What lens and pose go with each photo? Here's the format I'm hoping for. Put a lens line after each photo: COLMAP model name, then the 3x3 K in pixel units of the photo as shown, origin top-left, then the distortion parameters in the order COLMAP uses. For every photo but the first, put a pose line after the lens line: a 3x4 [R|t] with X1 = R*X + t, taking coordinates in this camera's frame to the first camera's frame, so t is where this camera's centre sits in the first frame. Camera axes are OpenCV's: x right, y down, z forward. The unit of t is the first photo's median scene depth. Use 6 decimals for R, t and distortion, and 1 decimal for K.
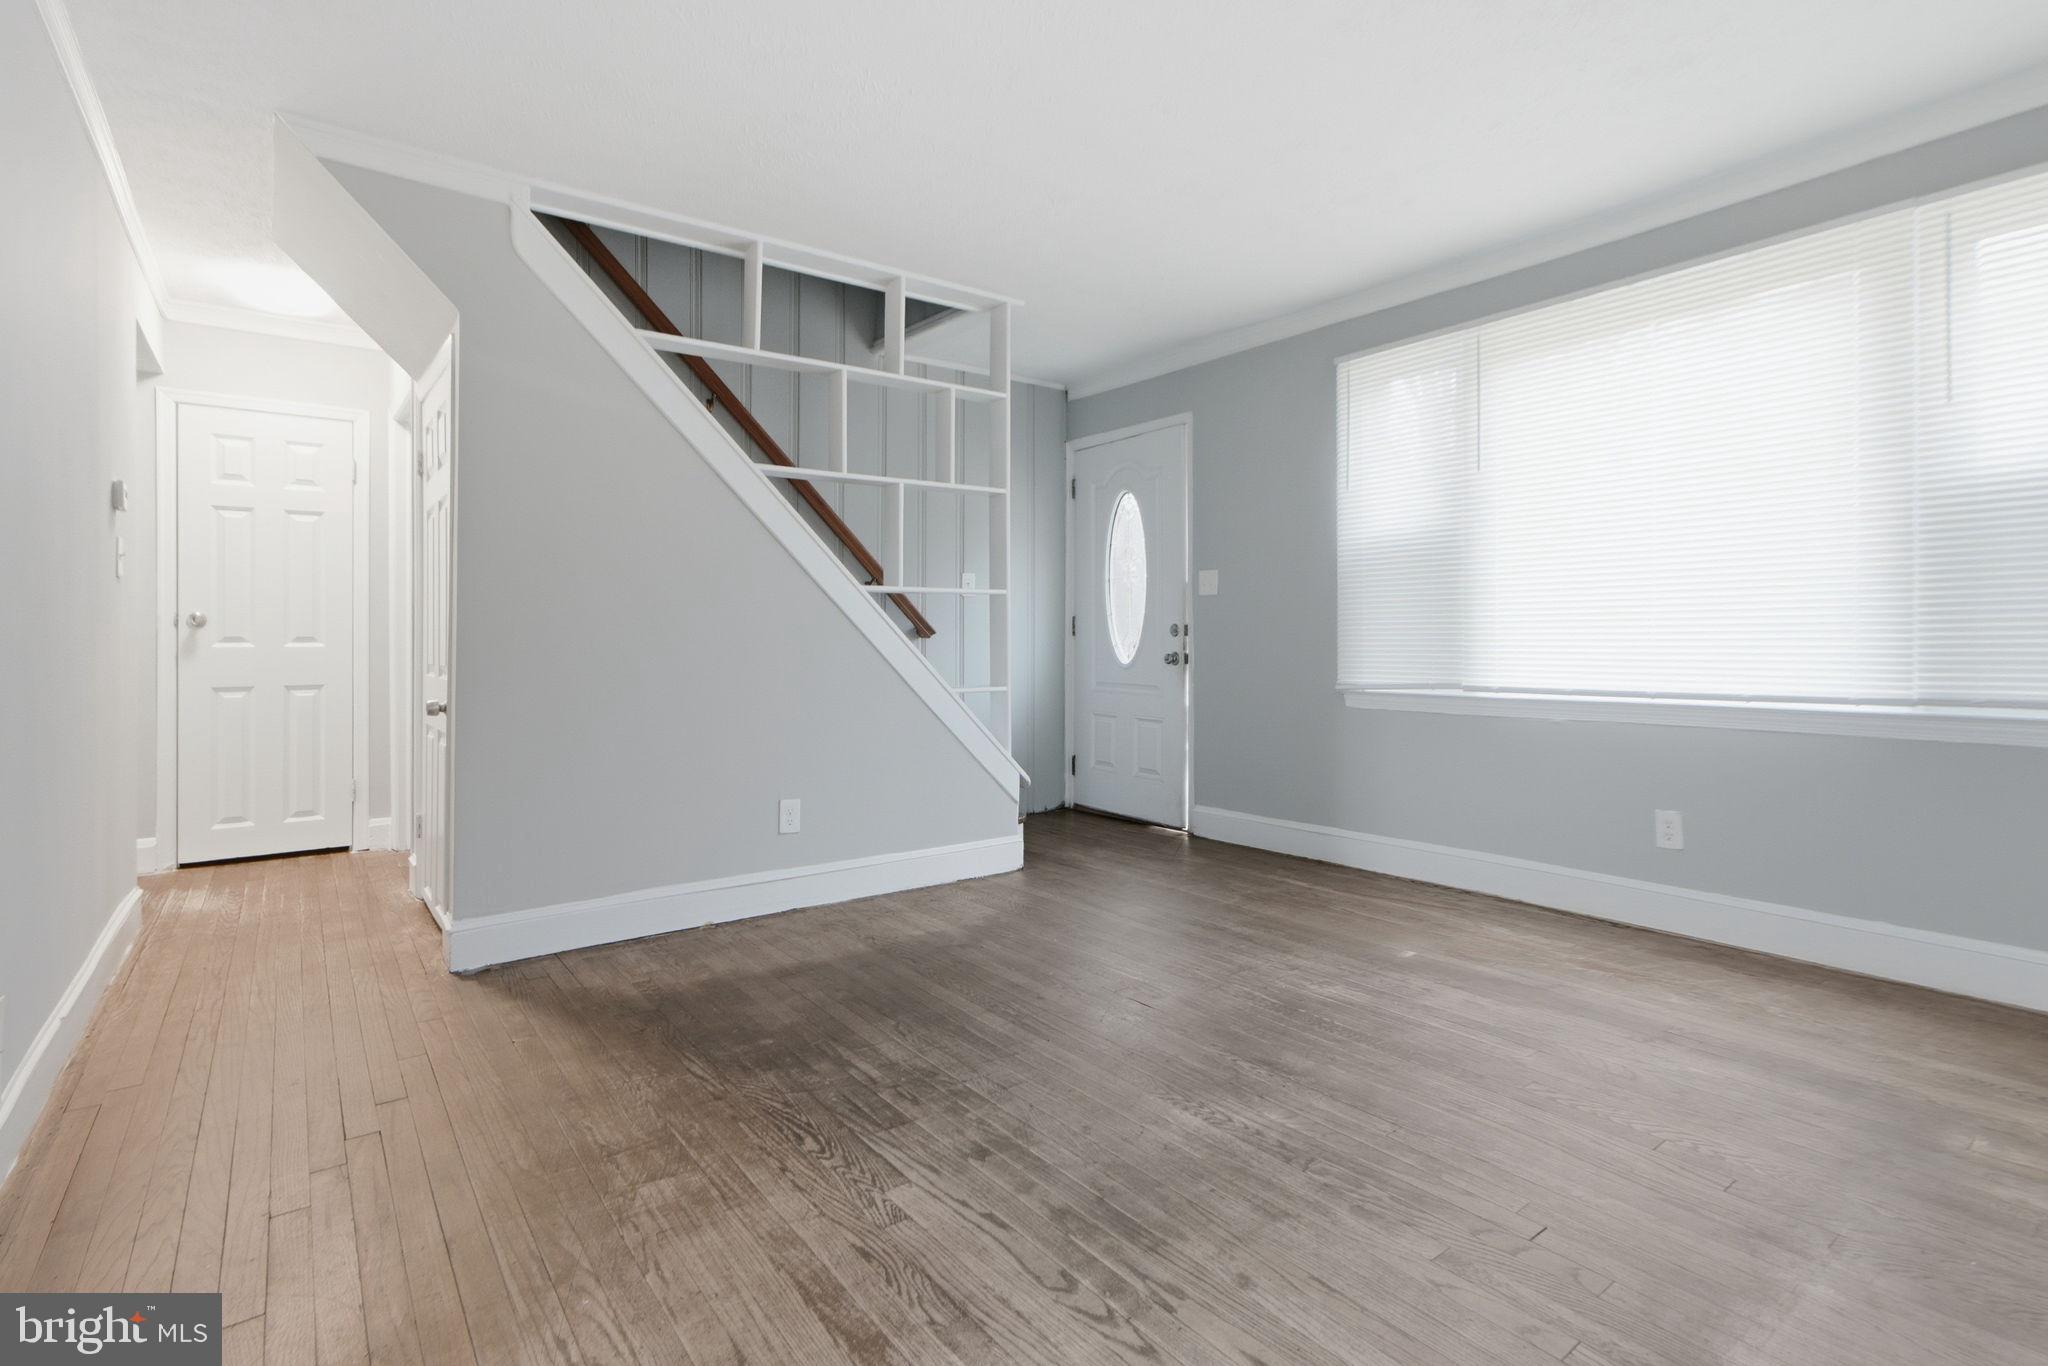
lens RADIAL K [[970.5, 0, 1038.3], [0, 970.5, 644.7], [0, 0, 1]] dist [-0.000047, 0.000918]
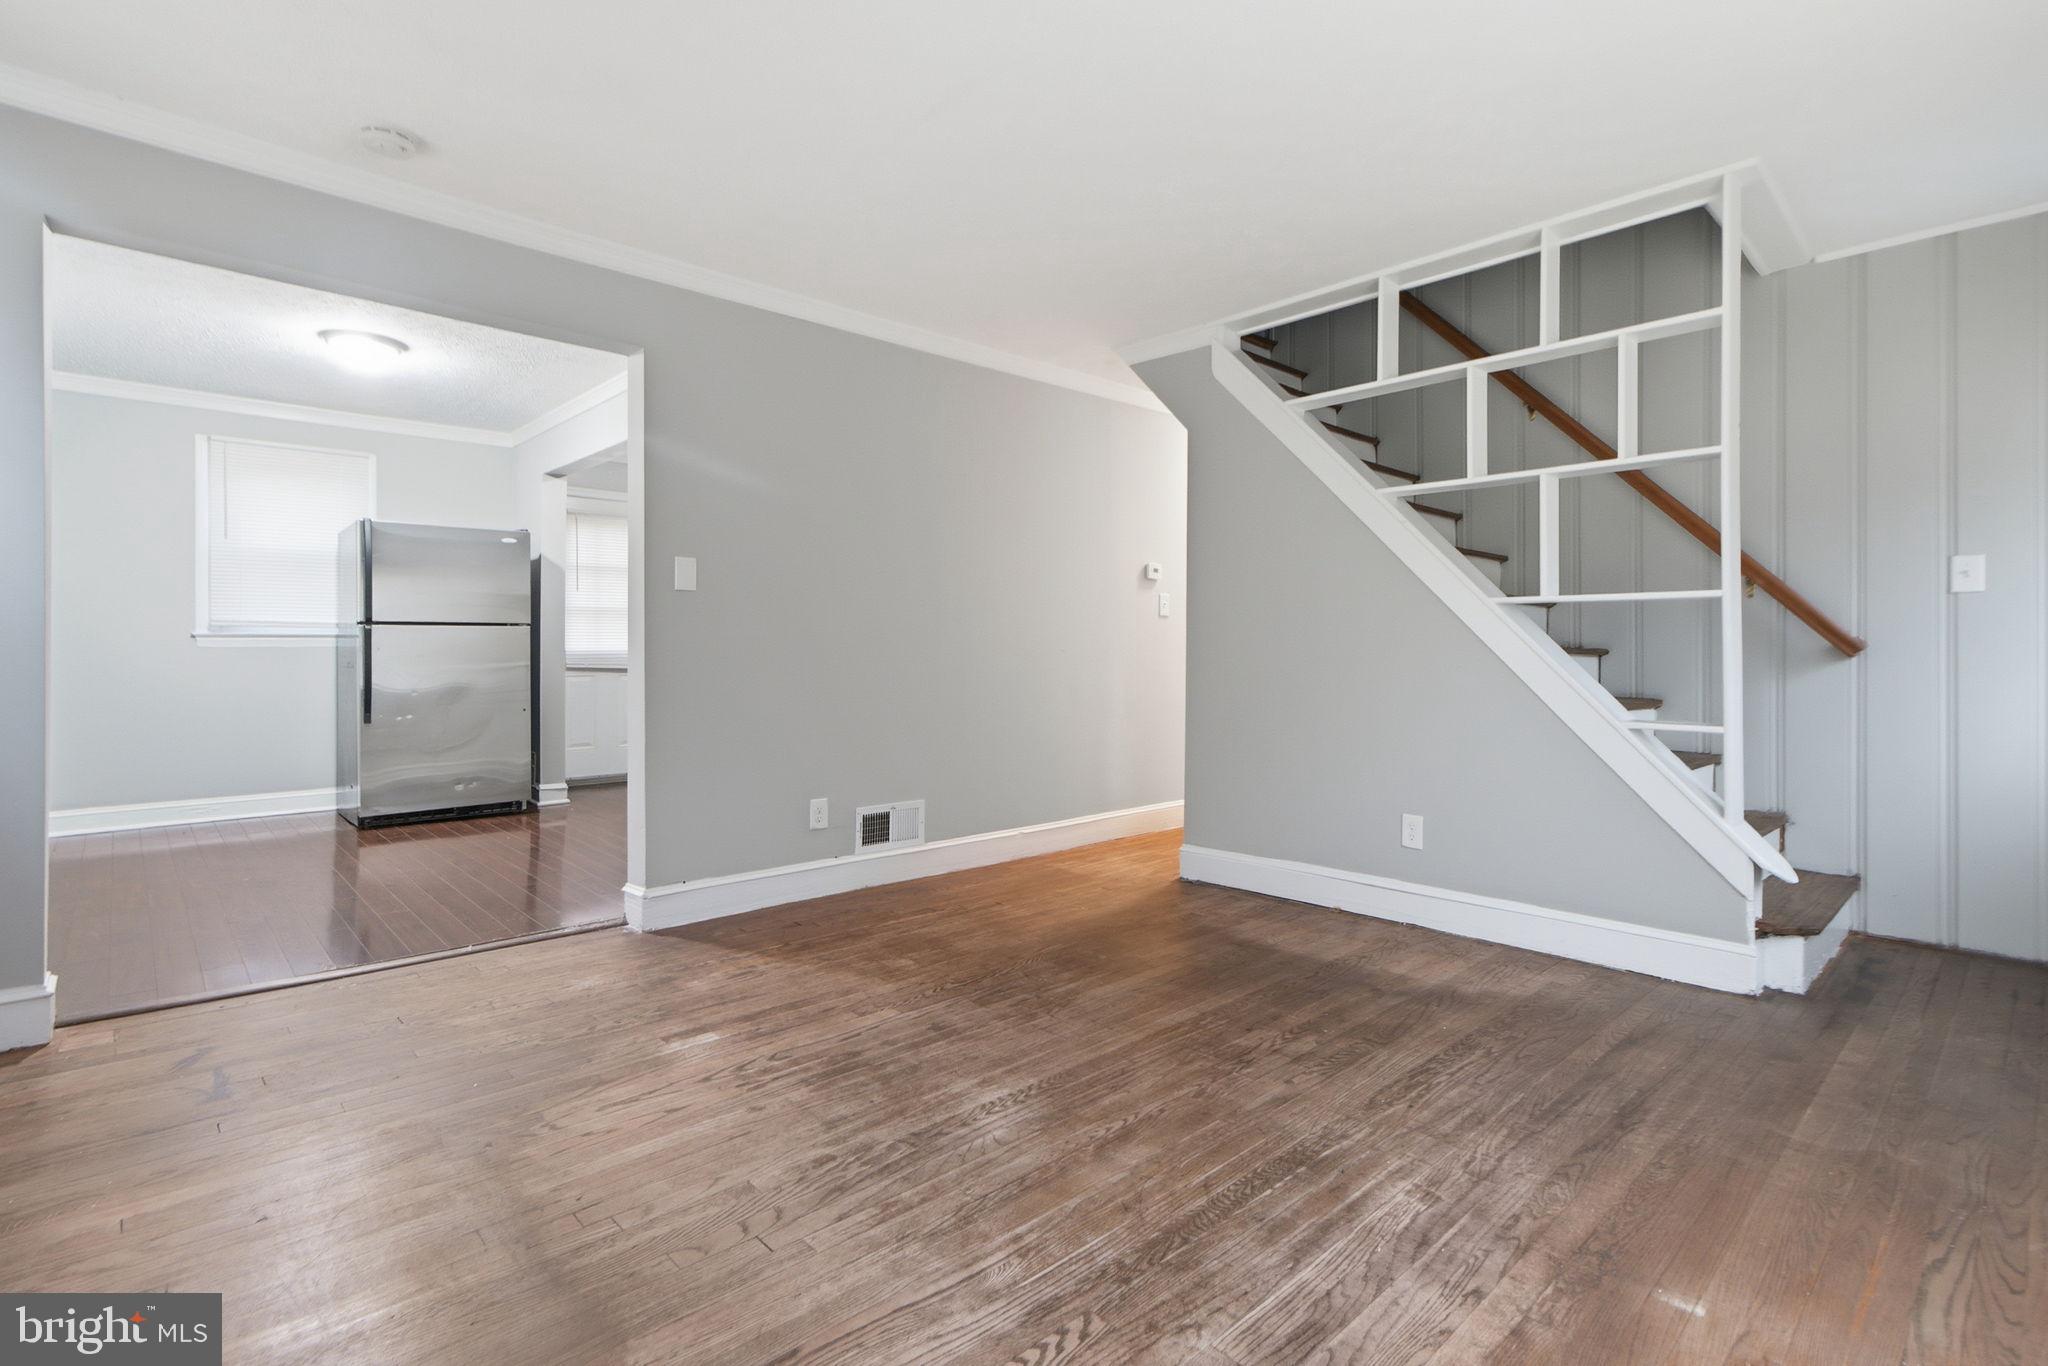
lens RADIAL K [[970.5, 0, 1038.3], [0, 970.5, 644.7], [0, 0, 1]] dist [-0.000047, 0.000918]
pose [[0.105944, -0.005161, -0.994359, 1.277300], [-0.003115, 0.999980, -0.005522, -0.006356], [0.994367, 0.003682, 0.105926, 0.968912]]
